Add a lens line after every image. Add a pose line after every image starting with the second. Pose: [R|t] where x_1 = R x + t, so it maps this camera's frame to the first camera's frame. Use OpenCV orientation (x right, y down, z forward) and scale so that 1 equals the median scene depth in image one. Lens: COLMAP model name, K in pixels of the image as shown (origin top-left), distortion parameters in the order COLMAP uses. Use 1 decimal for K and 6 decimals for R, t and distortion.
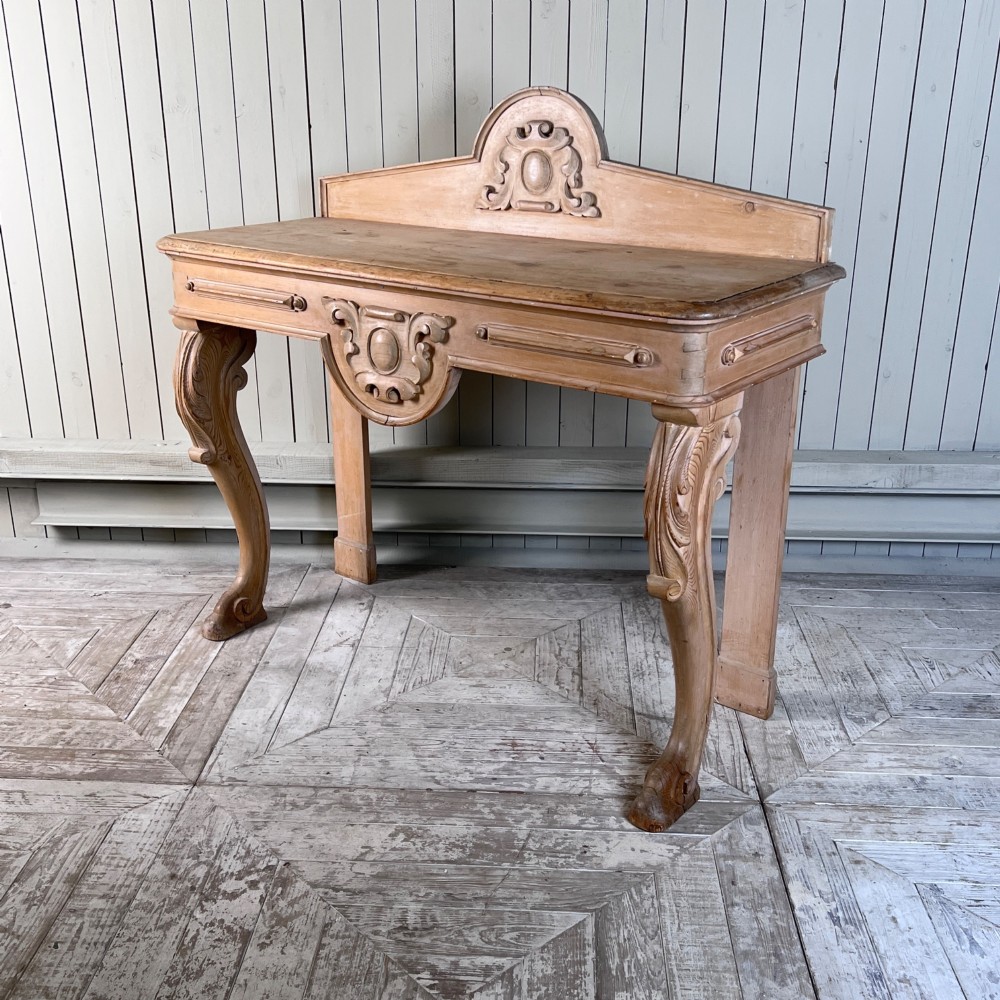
lens RADIAL K [[1117.7, 0, 497.4], [0, 1117.7, 519.8], [0, 0, 1]] dist [0.157052, -0.450219]
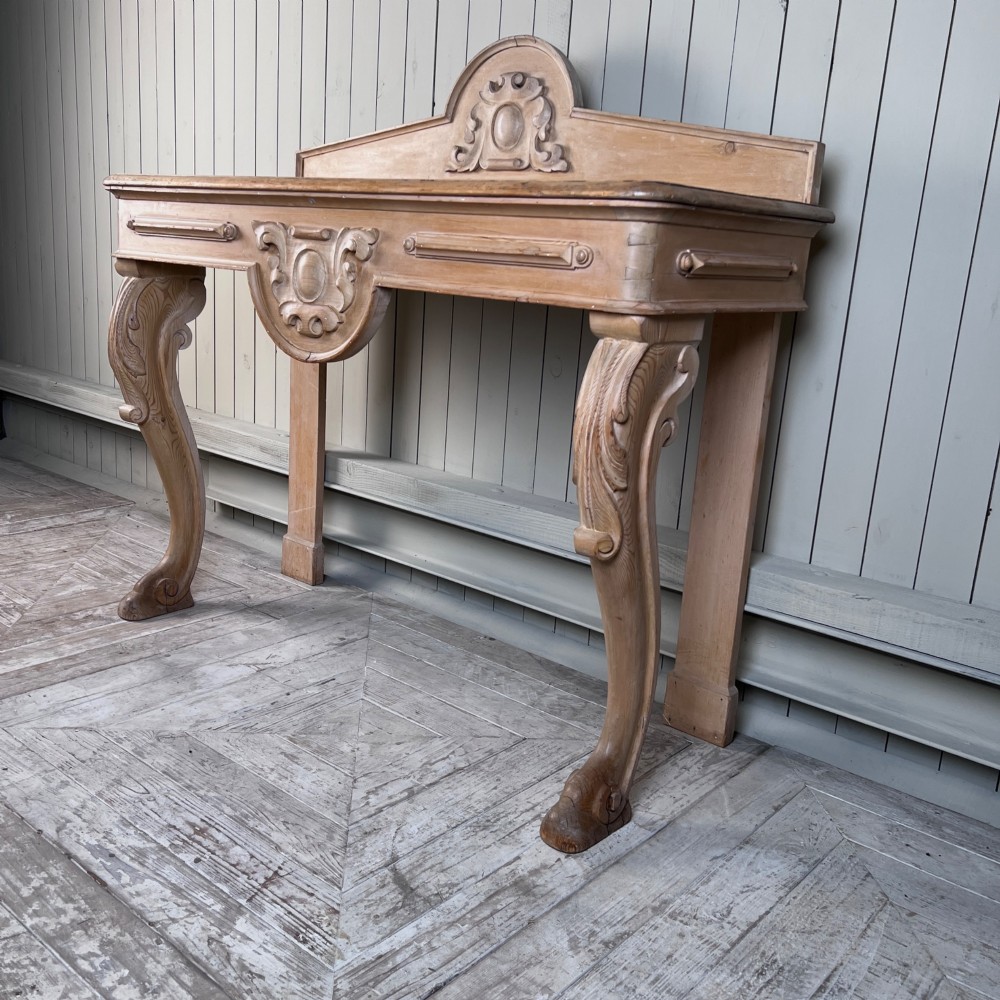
lens RADIAL K [[1025.9, 0, 484.8], [0, 1025.9, 505.4], [0, 0, 1]] dist [0.029583, -0.033257]
pose [[0.789084, 0.197903, -0.581533, 0.486704], [-0.277279, 0.959503, -0.049711, -0.016471], [0.548145, 0.200473, 0.812002, 0.511646]]
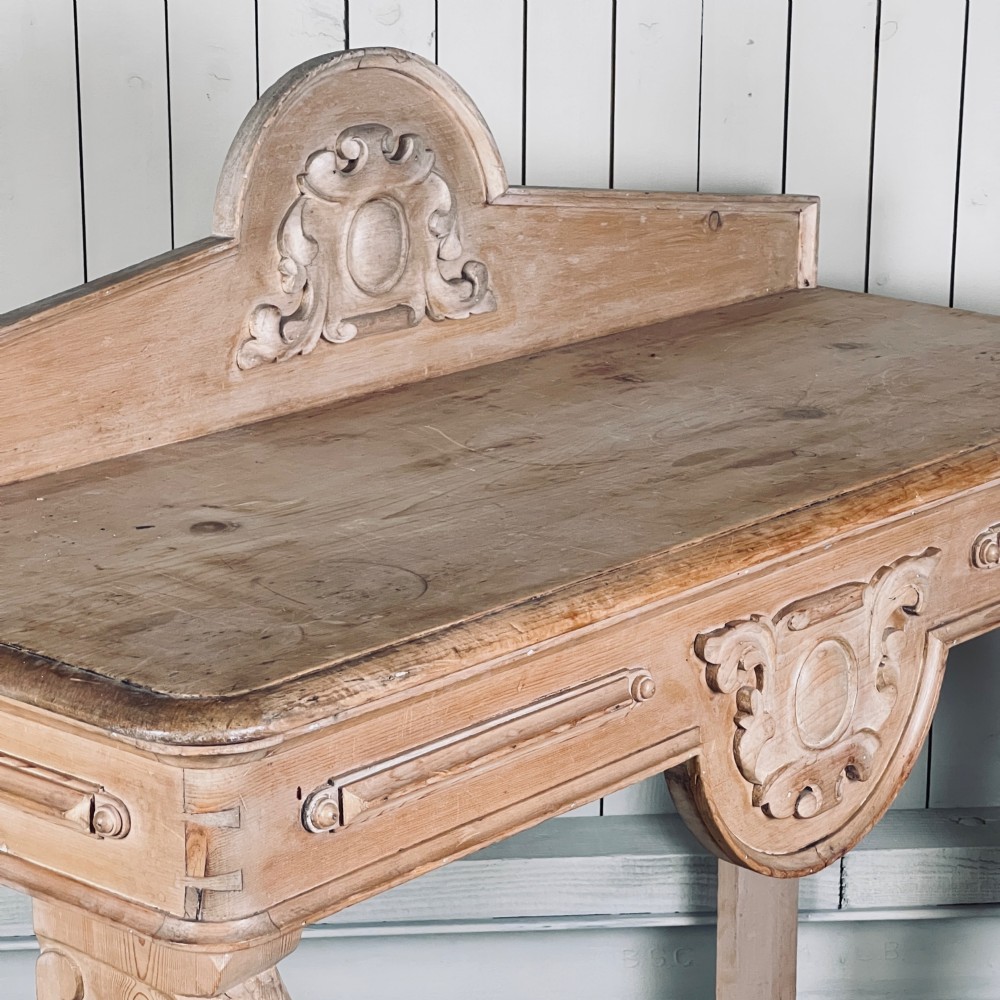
lens RADIAL K [[2925.8, 0, 500.0], [0, 2925.8, 500.0], [0, 0, 1]] dist [-0.361676, 8.115429]
pose [[0.613580, -0.207743, 0.761815, -0.864569], [0.282572, 0.958649, 0.033830, -0.300508], [-0.737342, 0.194510, 0.646910, 0.450042]]
